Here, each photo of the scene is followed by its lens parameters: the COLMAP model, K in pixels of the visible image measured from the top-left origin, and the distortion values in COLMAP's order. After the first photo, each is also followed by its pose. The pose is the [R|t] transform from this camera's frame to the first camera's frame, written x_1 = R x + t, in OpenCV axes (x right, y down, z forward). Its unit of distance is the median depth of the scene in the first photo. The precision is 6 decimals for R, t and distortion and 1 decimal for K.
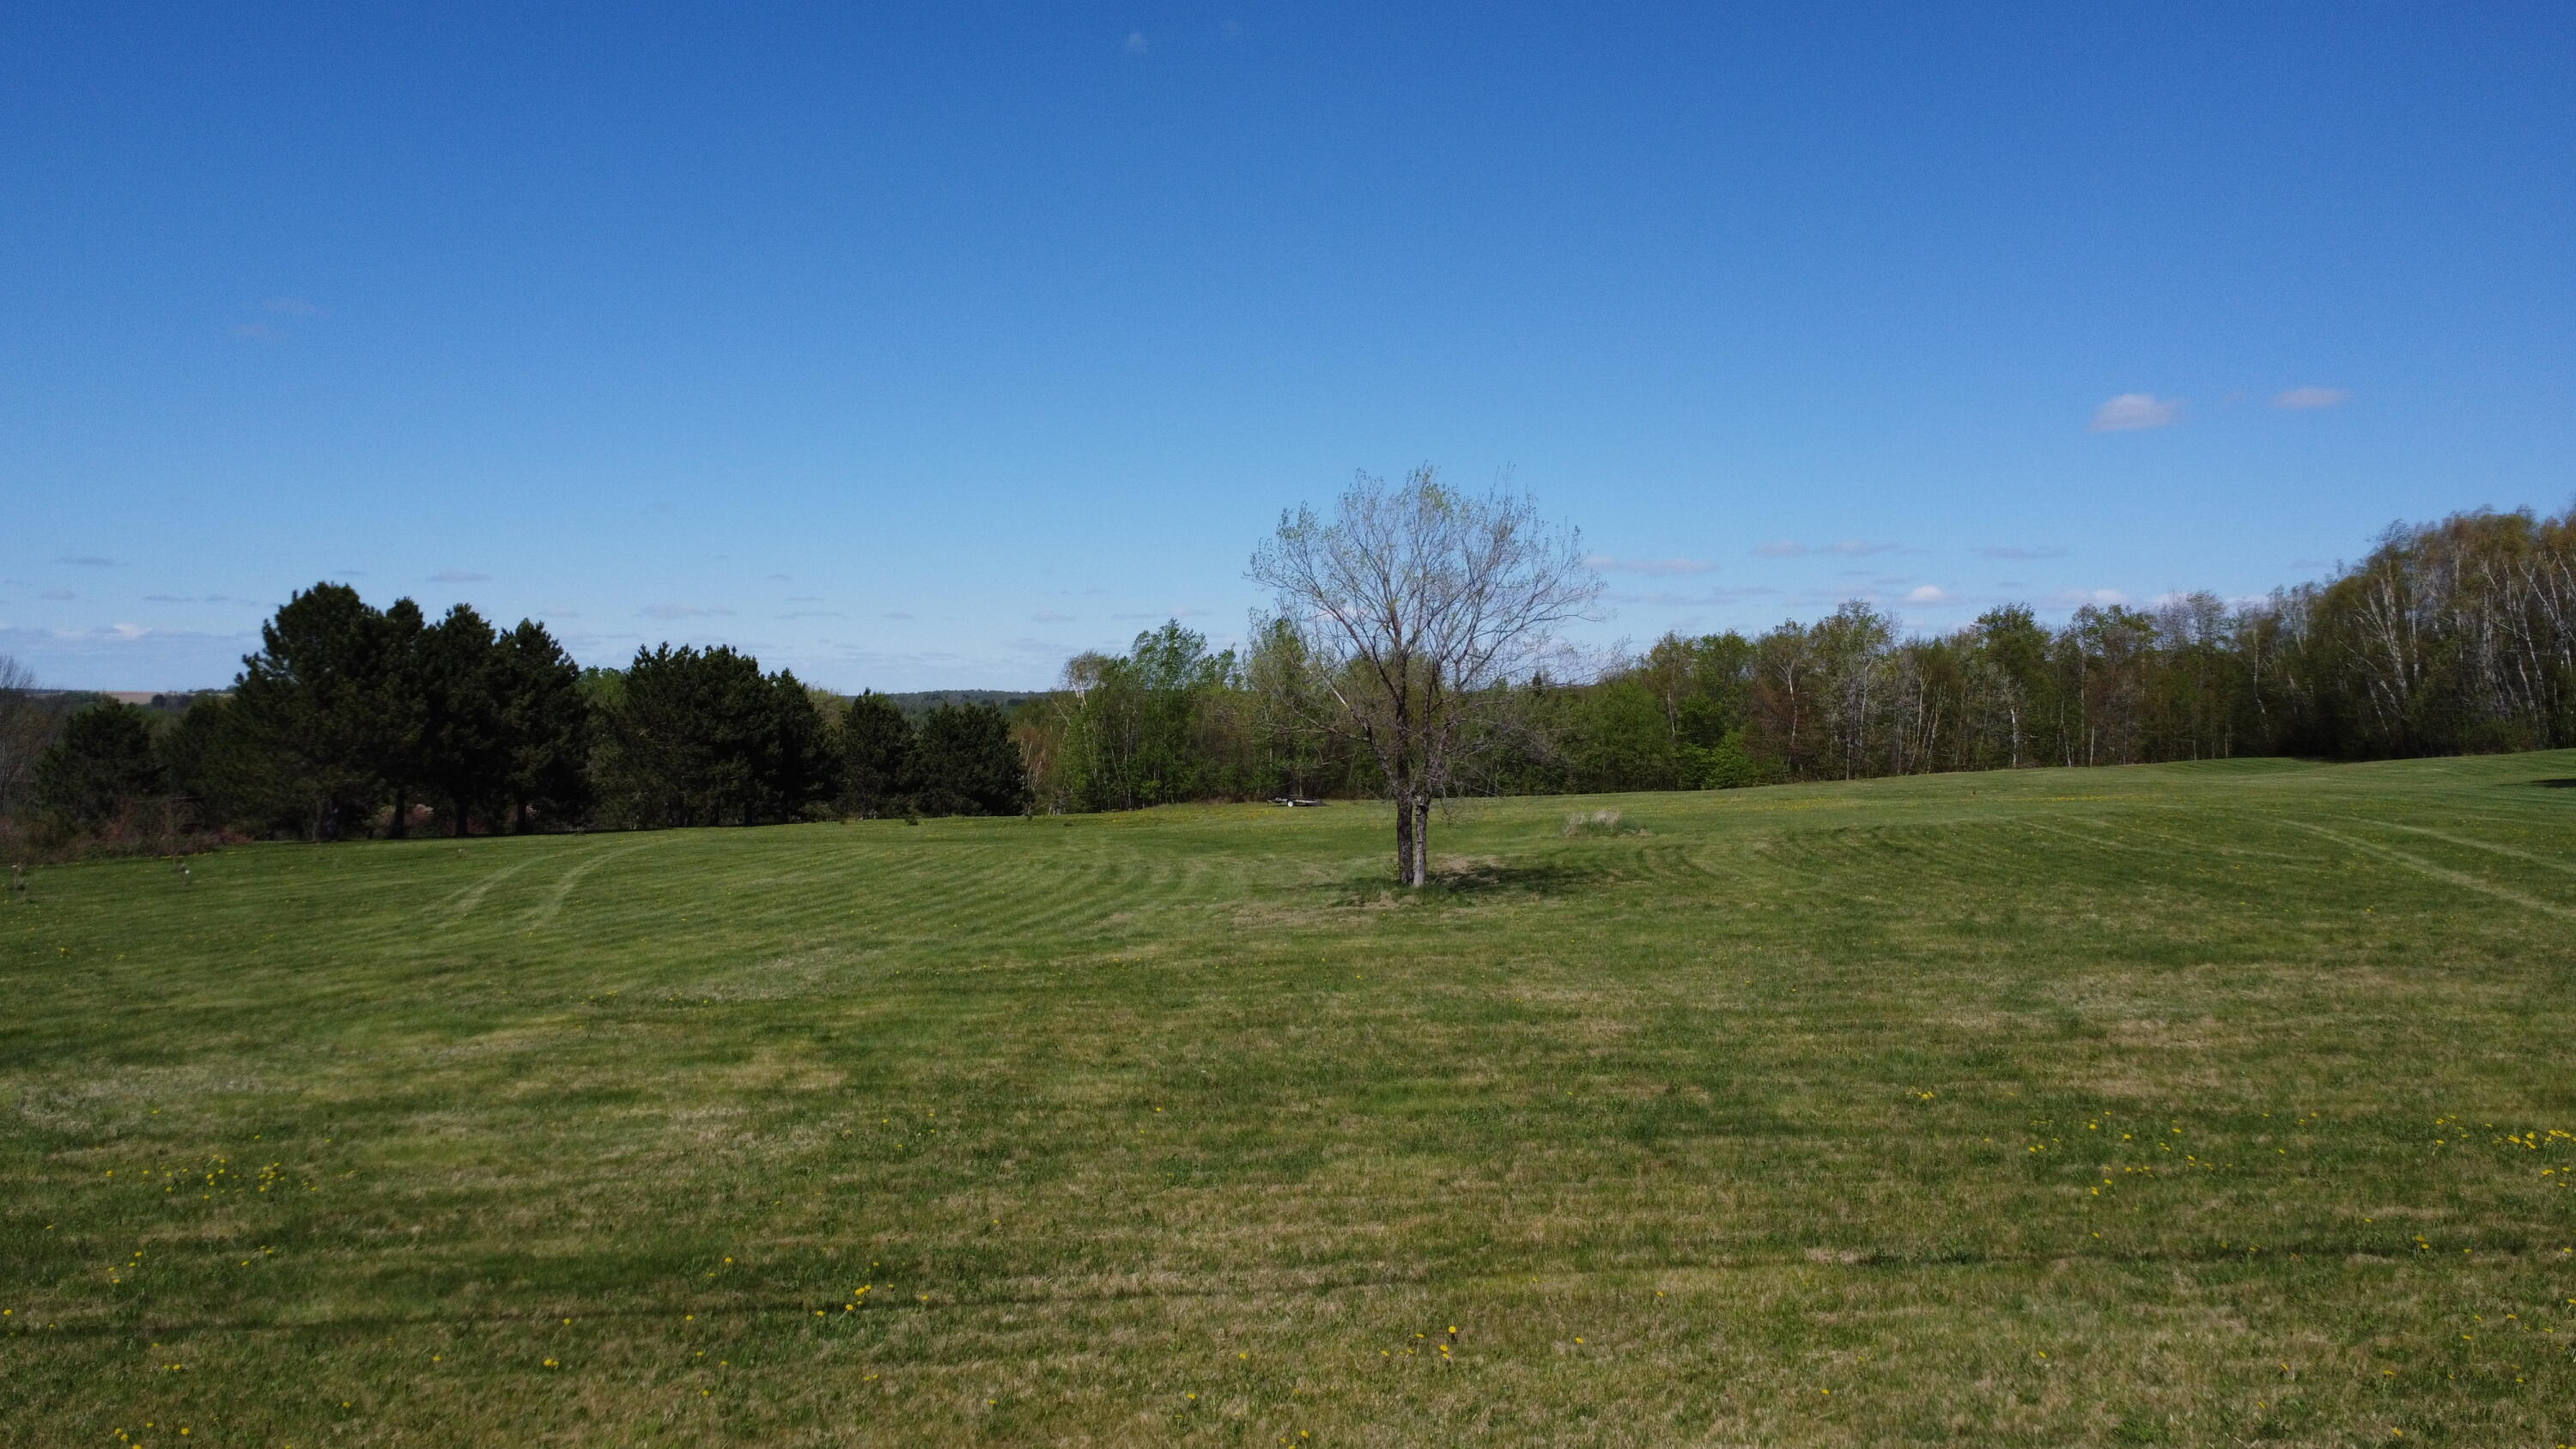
lens RADIAL K [[1903.1, 0, 1283.1], [0, 1903.1, 734.6], [0, 0, 1]] dist [0.007335, 0.002050]
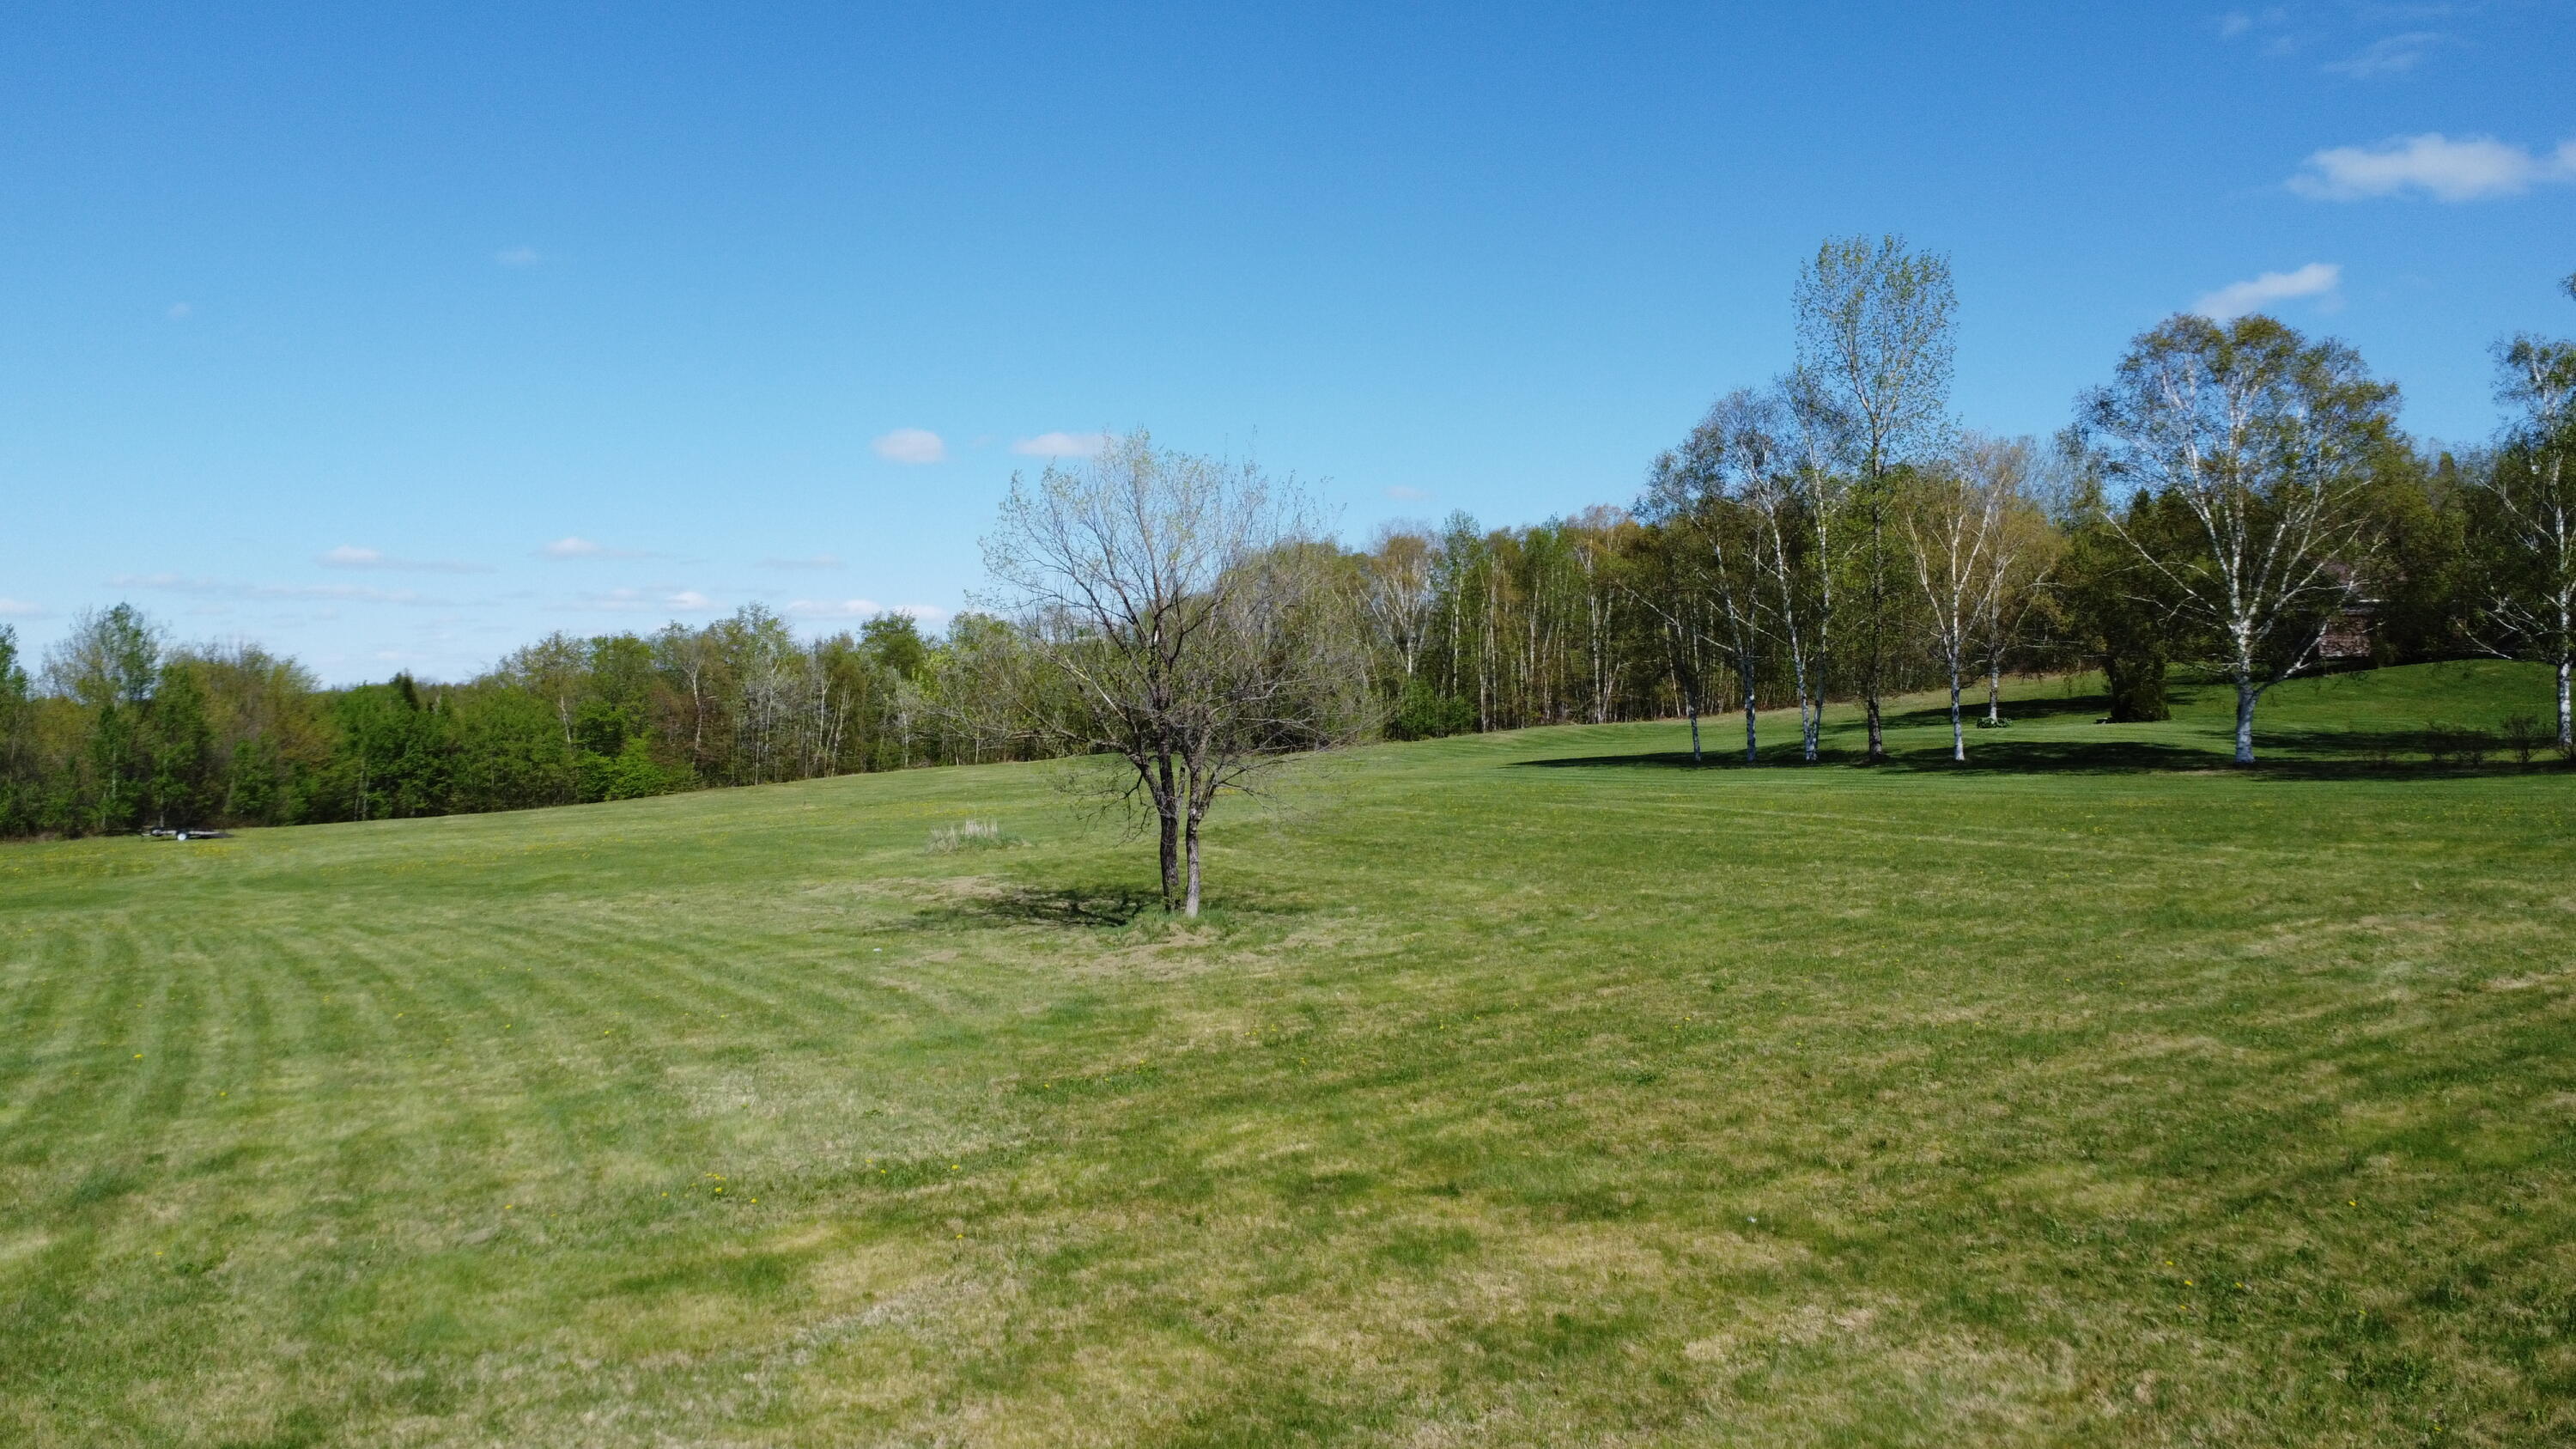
lens RADIAL K [[1903.1, 0, 1283.1], [0, 1903.1, 734.6], [0, 0, 1]] dist [0.007335, 0.002050]
pose [[0.801029, -0.017102, 0.598381, -0.109055], [0.018722, 0.999819, 0.003514, -0.001044], [-0.598332, 0.008388, 0.801204, 0.073994]]
